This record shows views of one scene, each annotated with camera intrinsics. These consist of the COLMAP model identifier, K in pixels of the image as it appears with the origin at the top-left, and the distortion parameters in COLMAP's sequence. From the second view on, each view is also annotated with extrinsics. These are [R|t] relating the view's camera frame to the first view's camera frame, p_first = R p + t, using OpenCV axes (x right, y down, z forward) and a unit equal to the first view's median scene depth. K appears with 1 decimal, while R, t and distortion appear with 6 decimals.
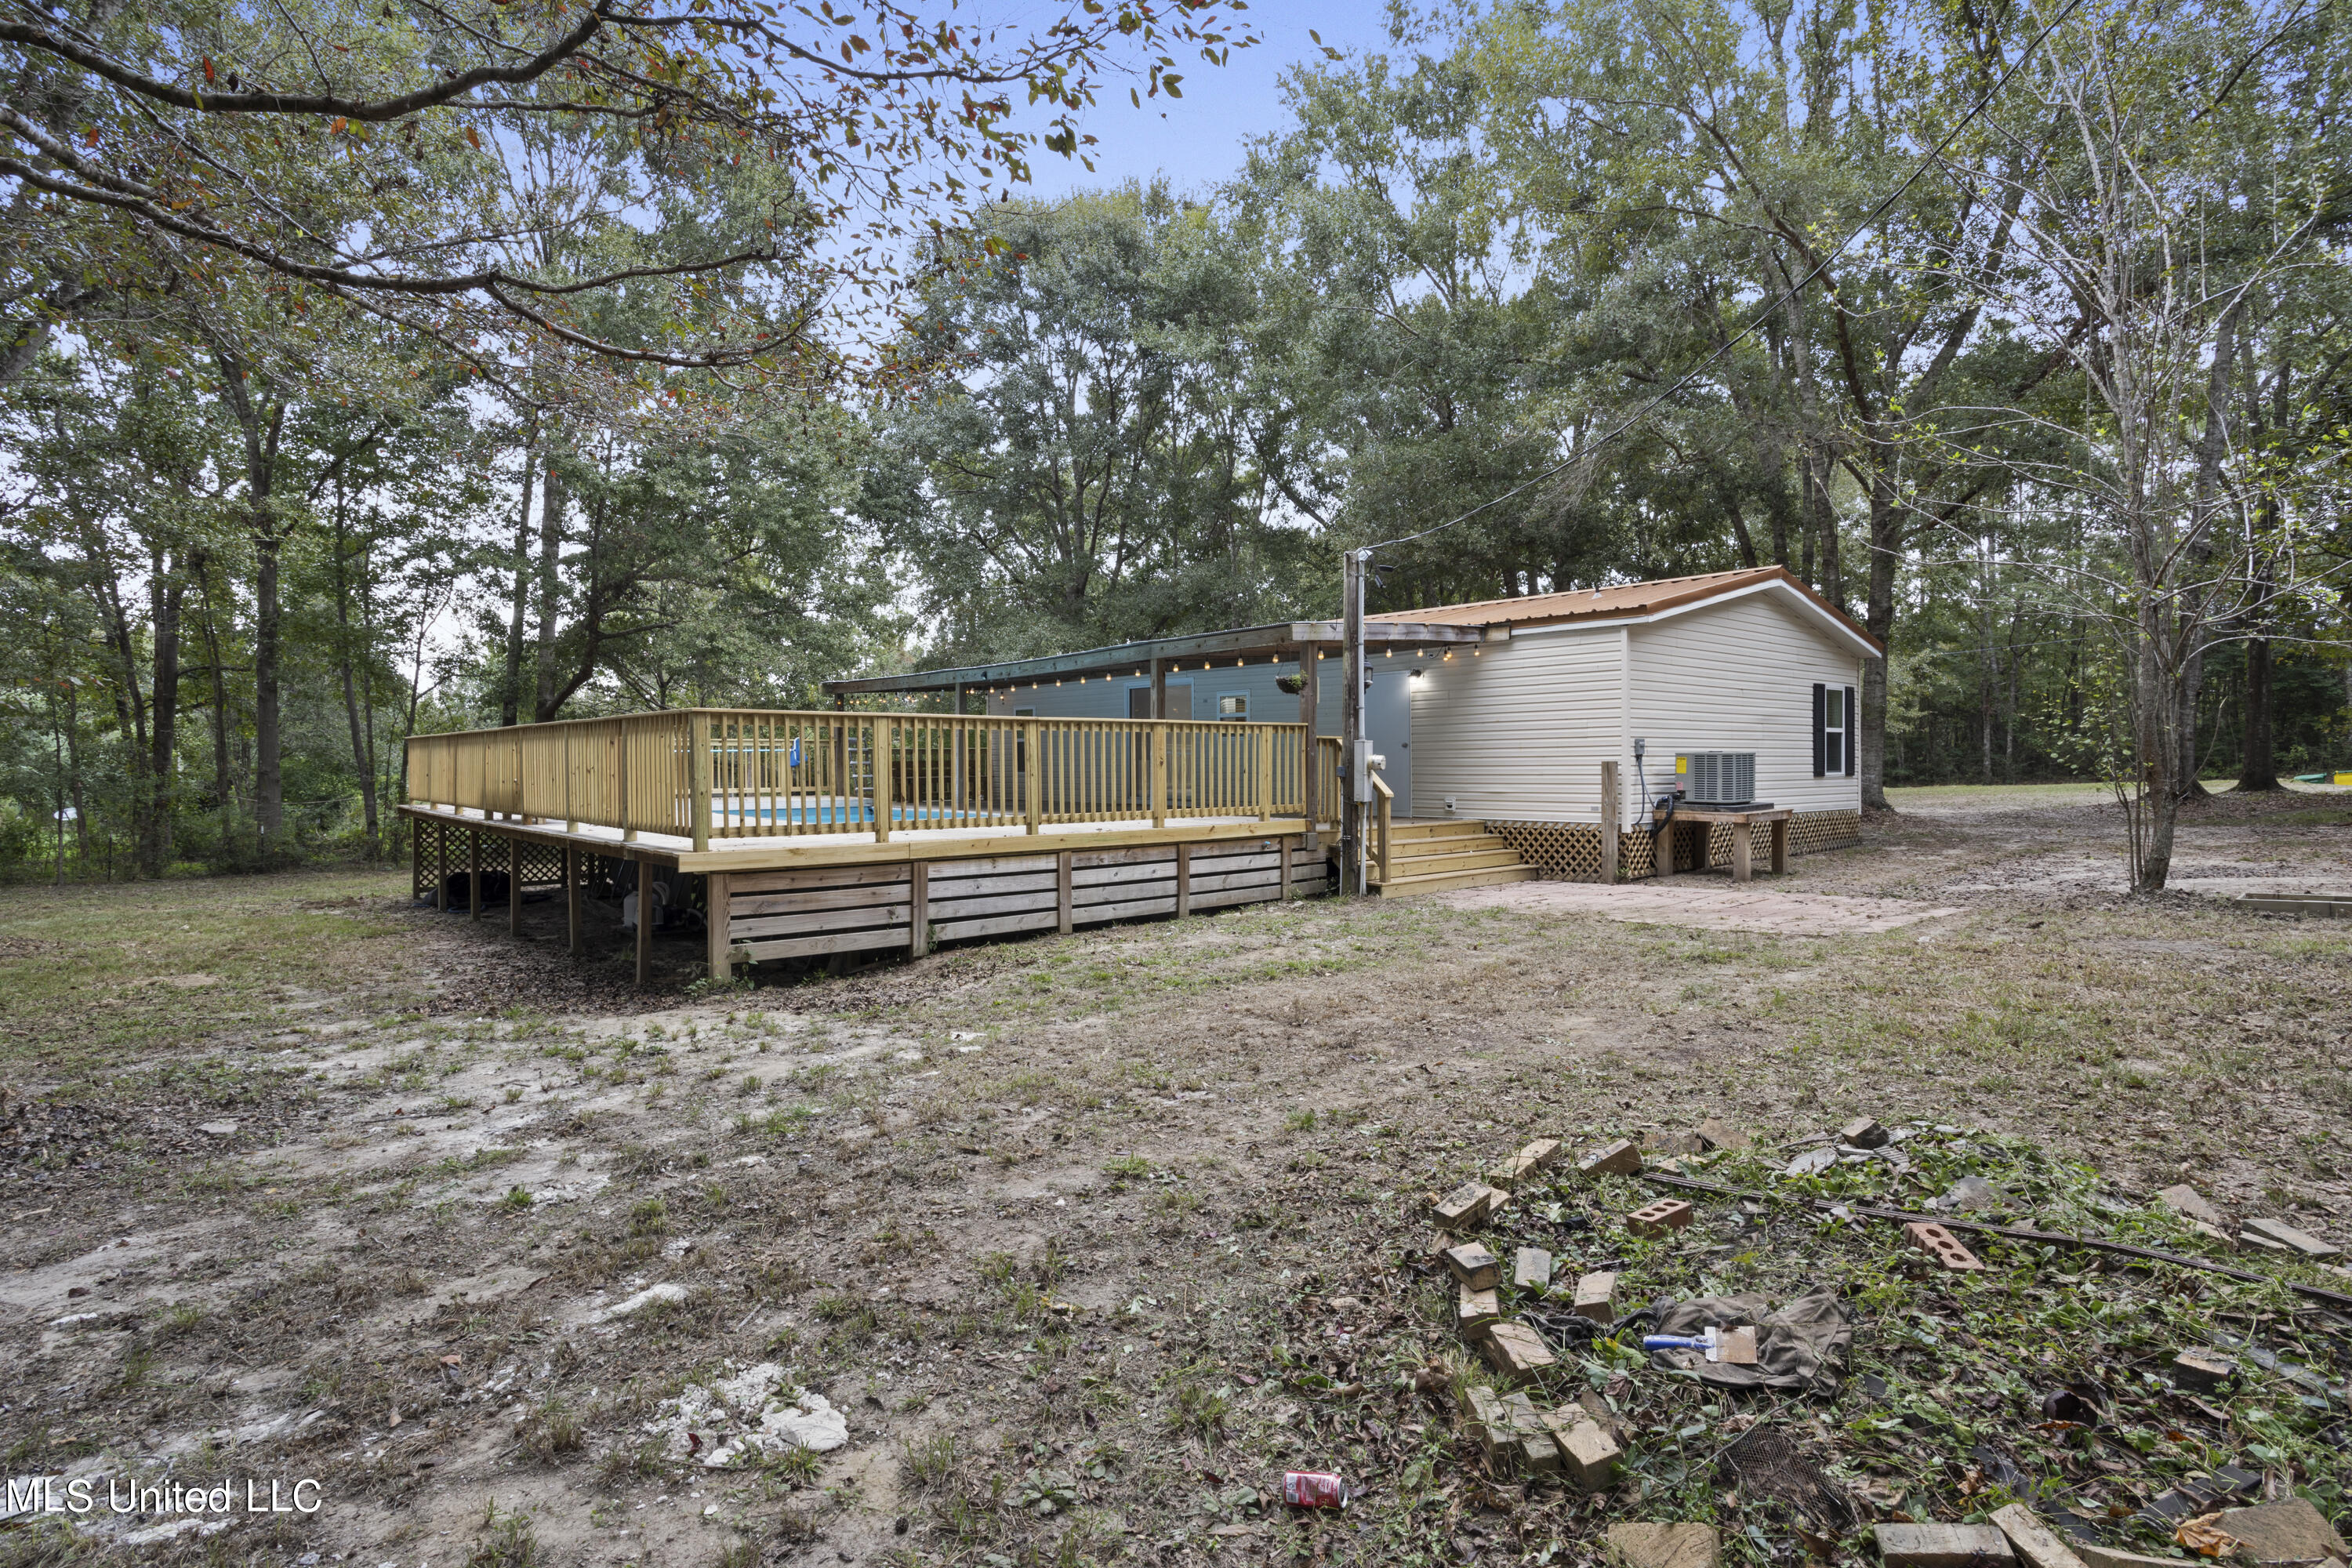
lens RADIAL K [[1157.6, 0, 1176.0], [0, 1157.6, 784.0], [0, 0, 1]] dist [0.001083, 0.001194]
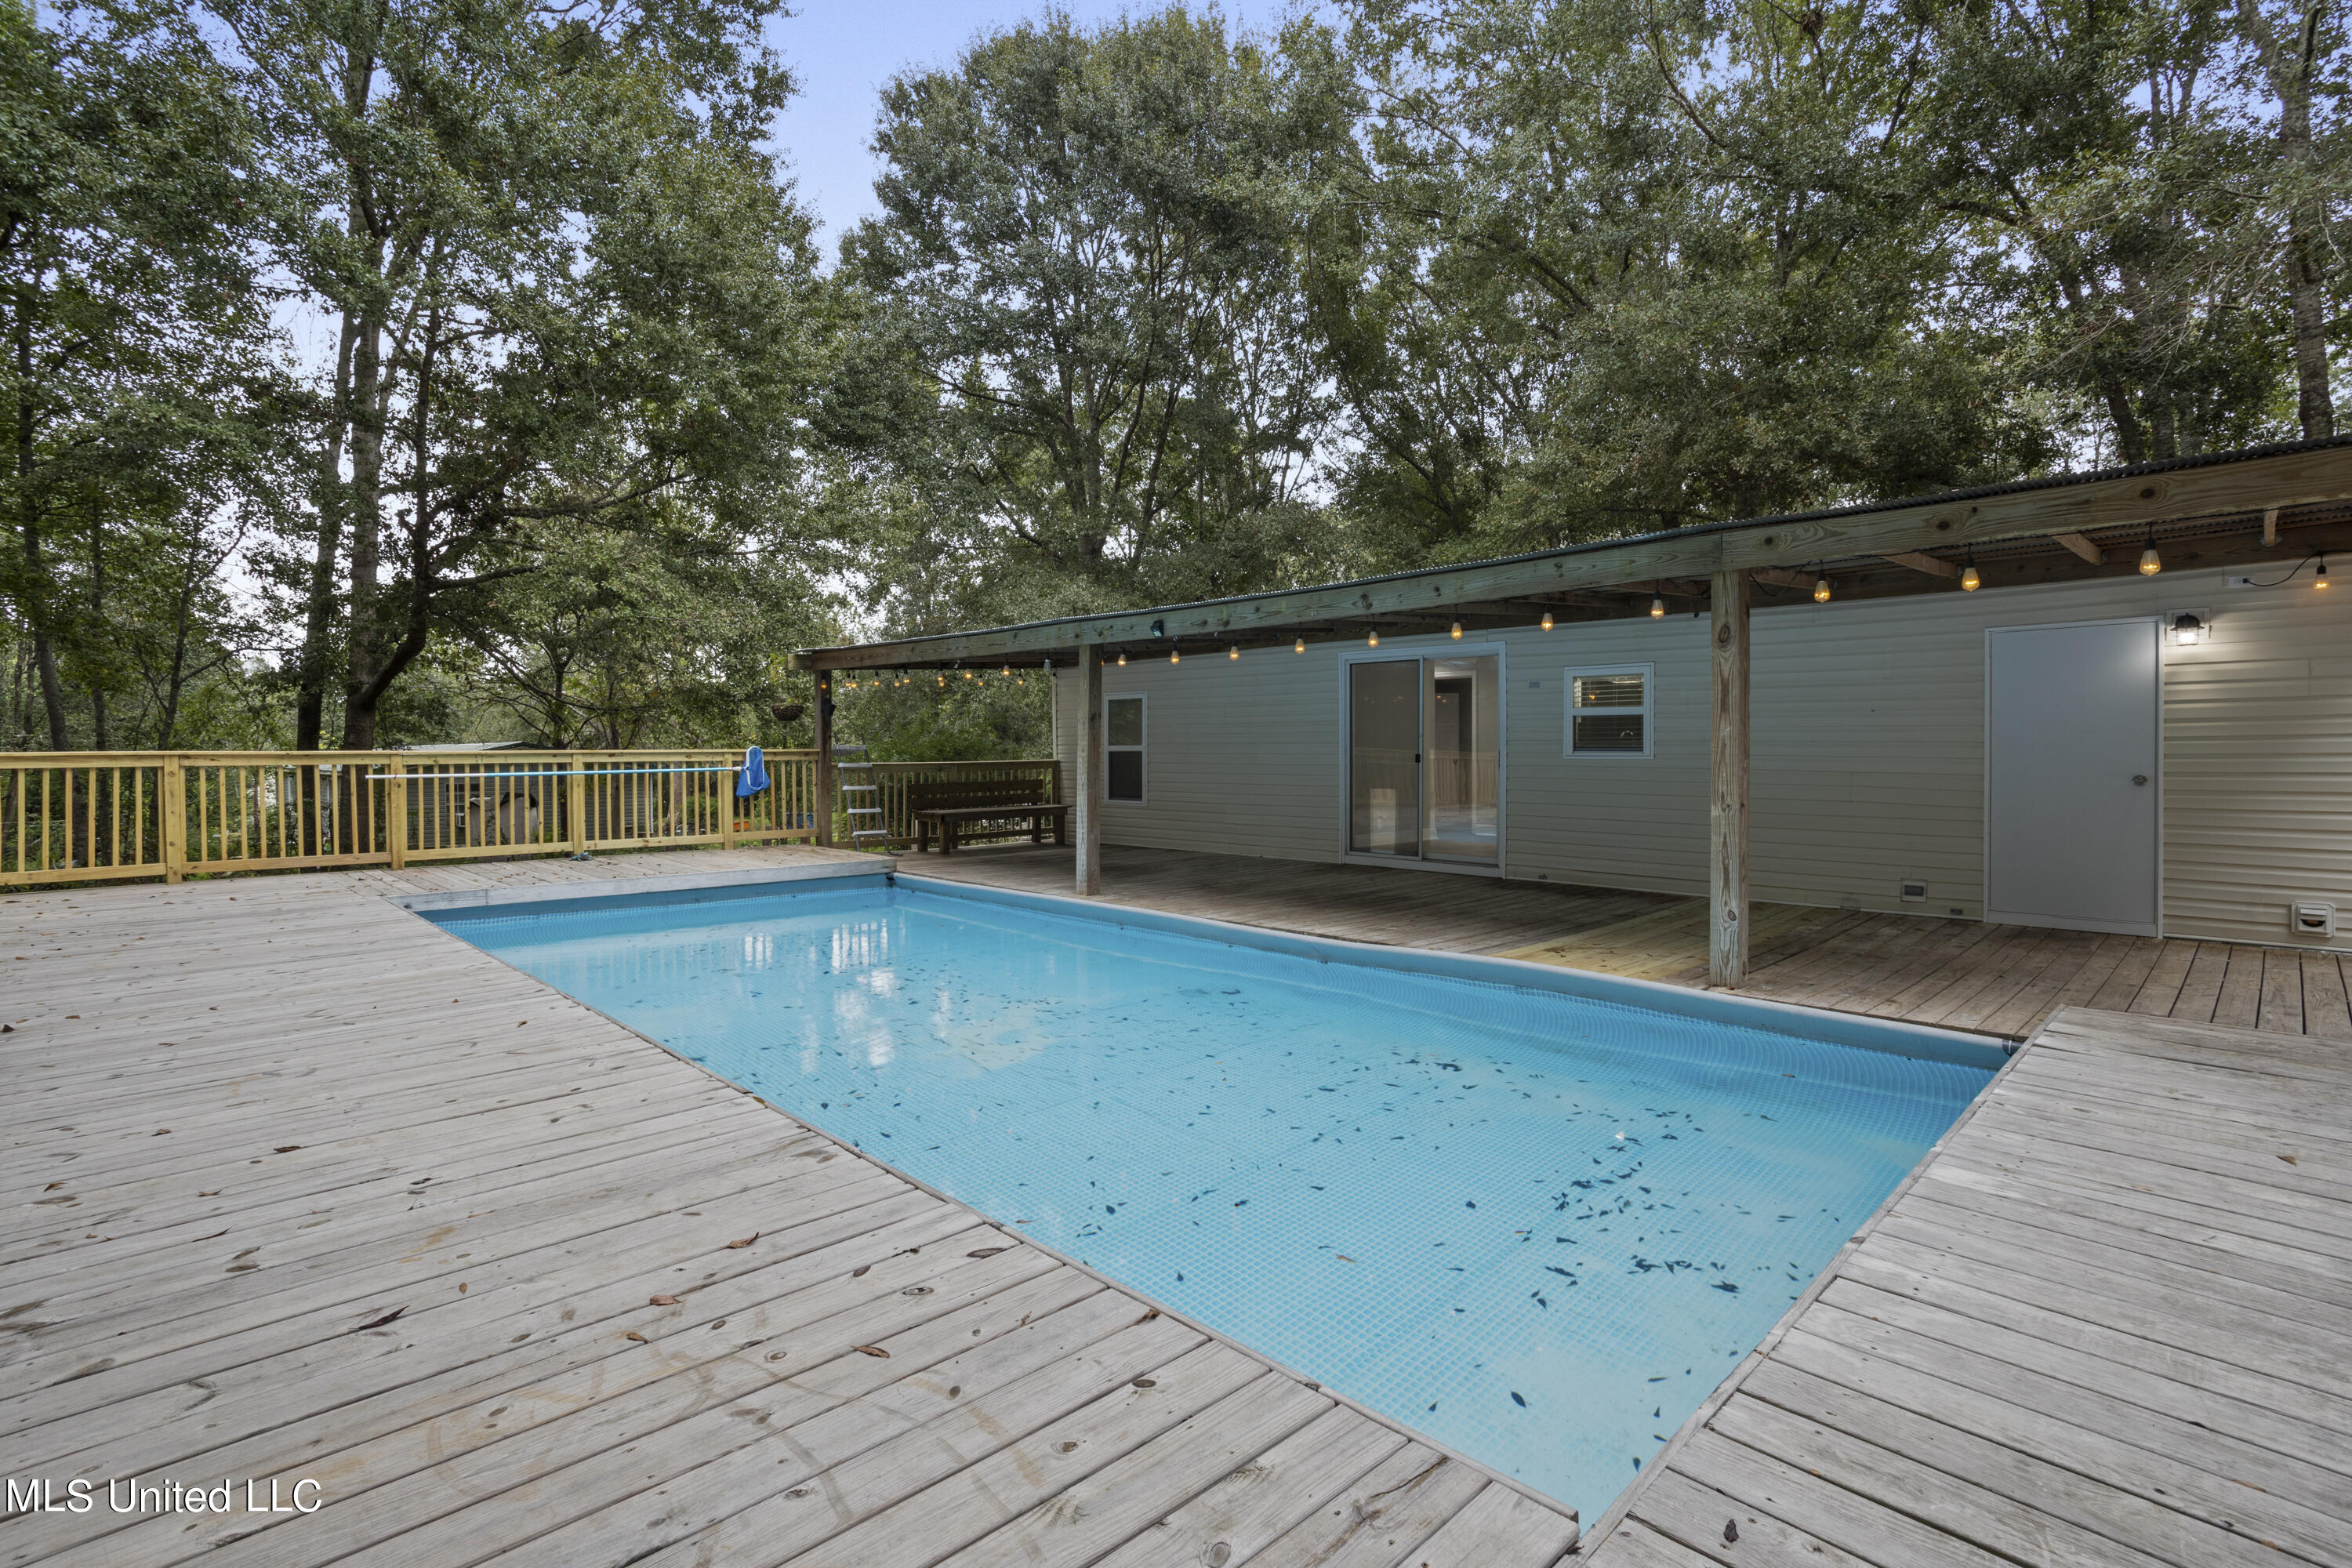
lens RADIAL K [[1151.4, 0, 1180.3], [0, 1151.4, 770.4], [0, 0, 1]] dist [-0.003502, 0.014438]
pose [[0.998477, -0.001995, 0.055131, -0.272742], [0.002195, 0.999991, -0.003560, -0.048068], [-0.055123, 0.003676, 0.998473, 0.782141]]
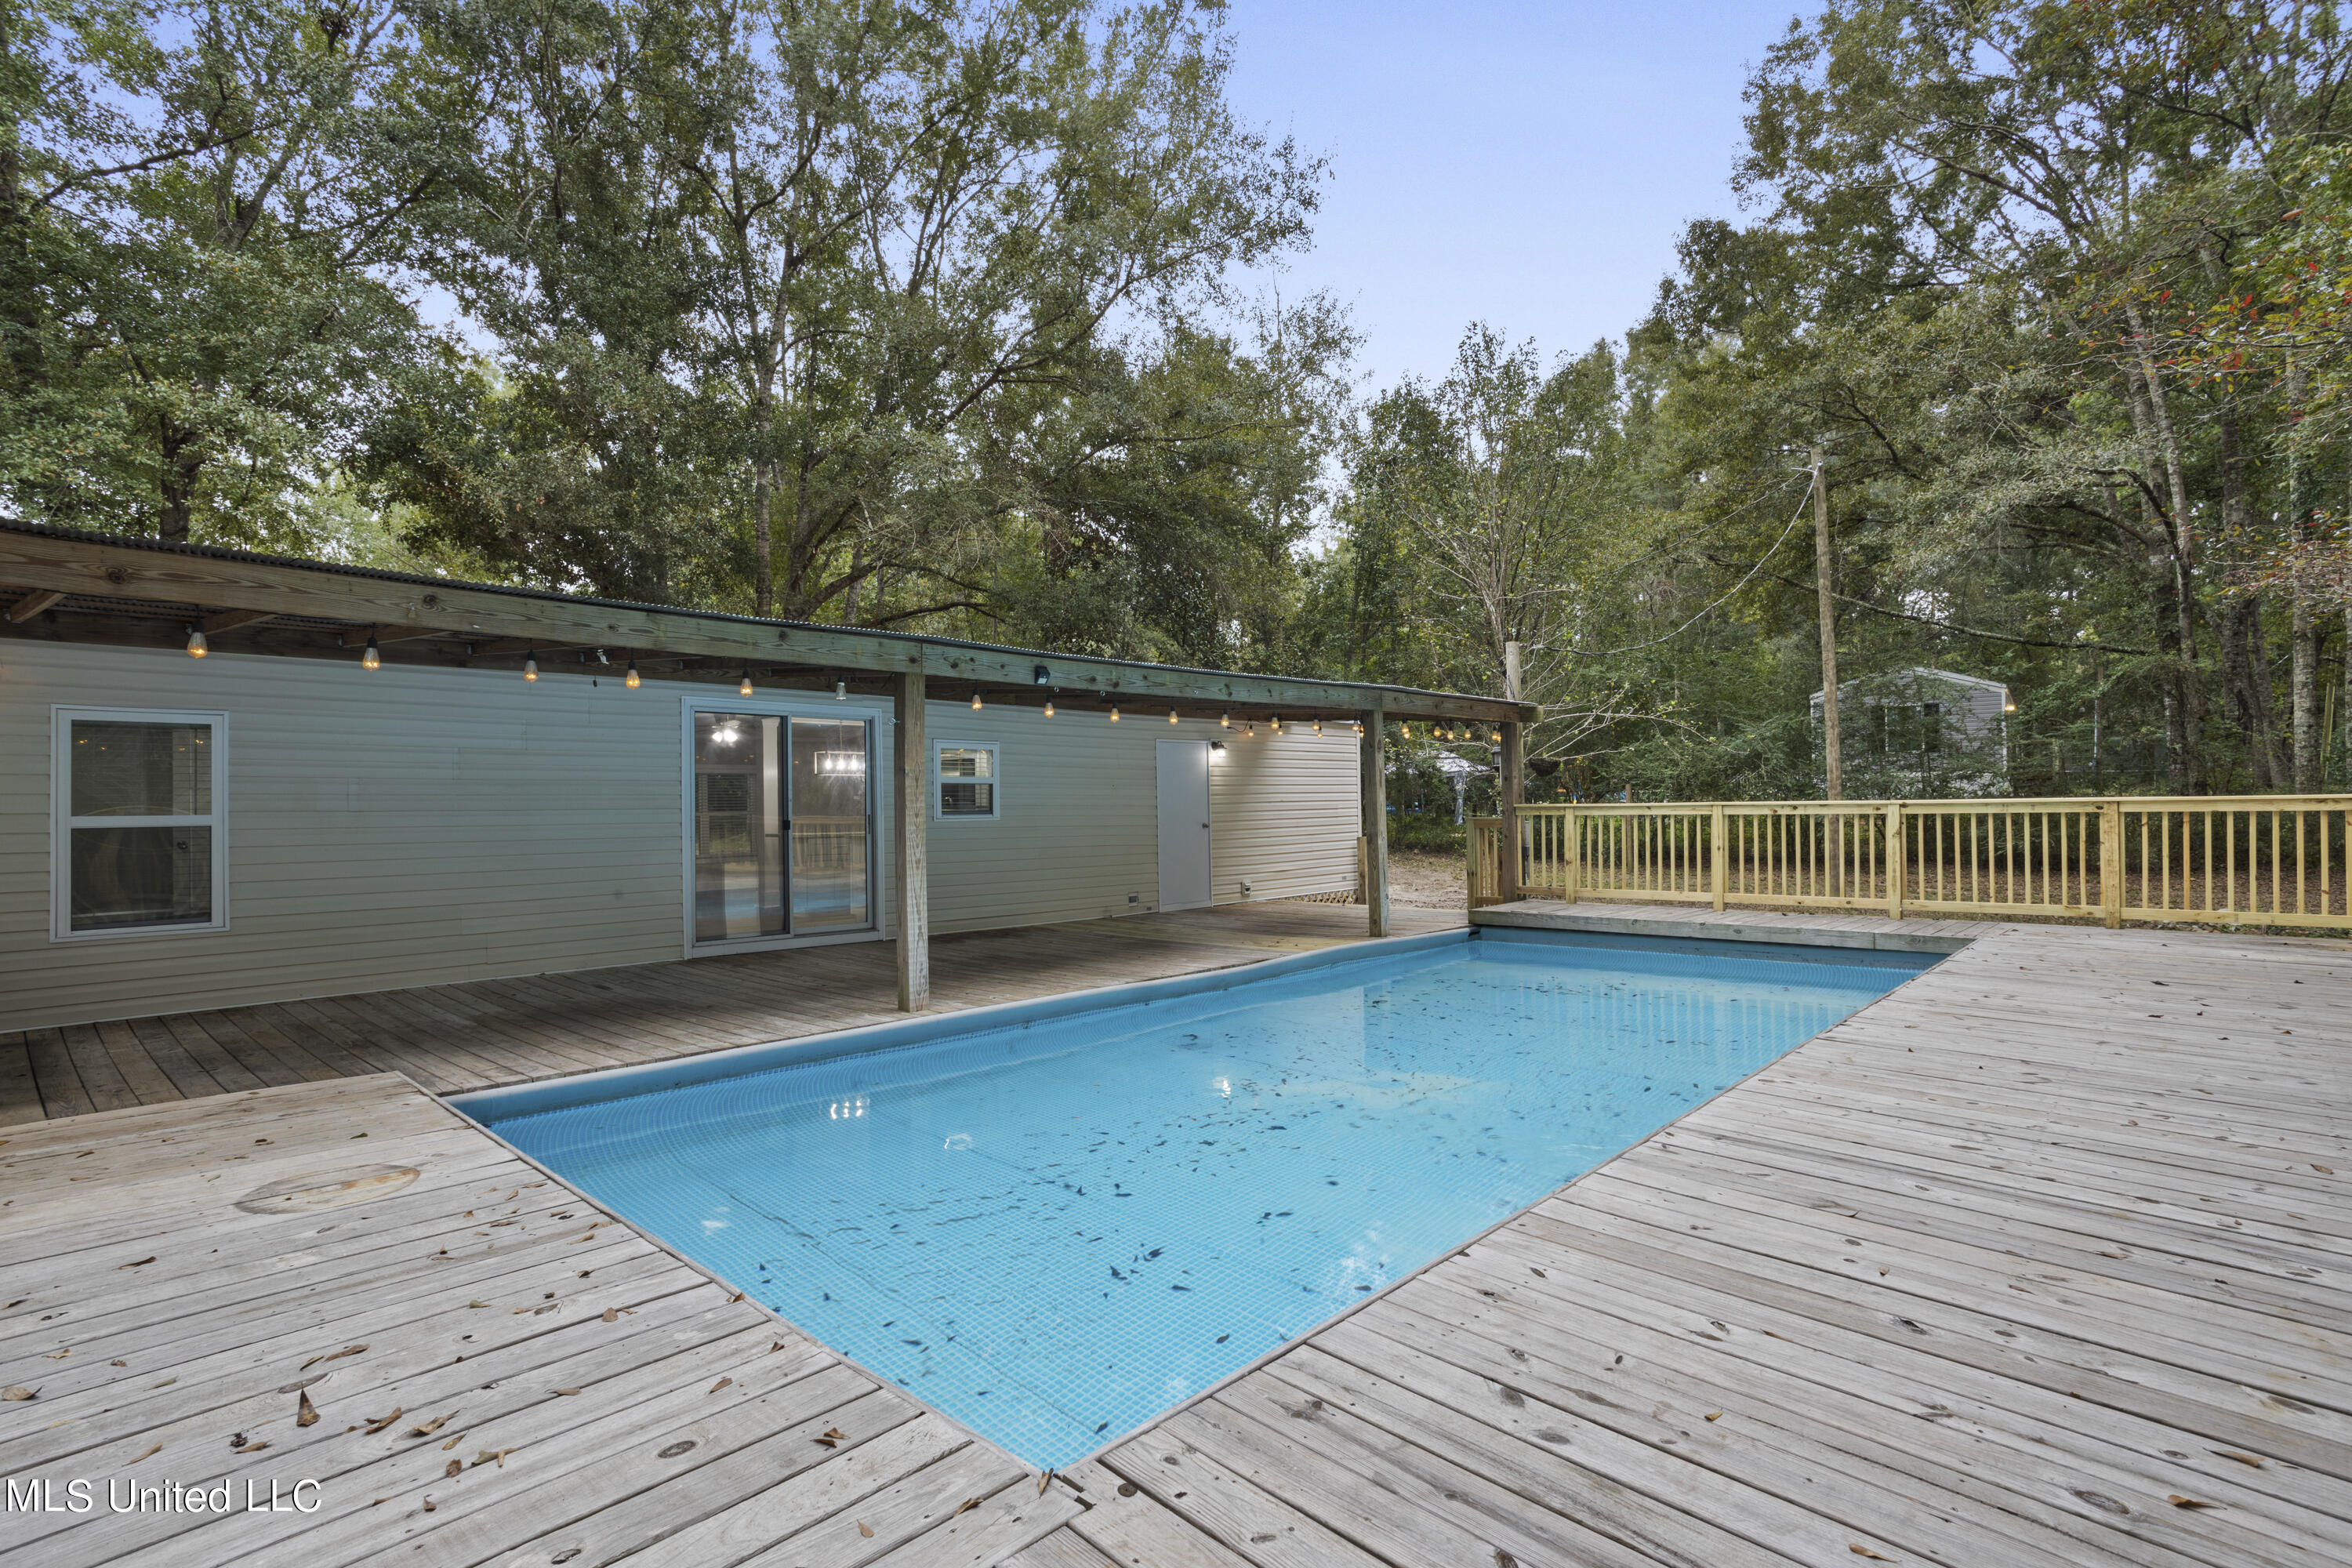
lens RADIAL K [[1151.4, 0, 1180.3], [0, 1151.4, 770.4], [0, 0, 1]] dist [-0.003502, 0.014438]
pose [[-0.132074, 0.041227, 0.990382, -0.926821], [0.036965, 0.998645, -0.036642, -0.060319], [-0.990550, 0.031771, -0.133419, 1.555611]]
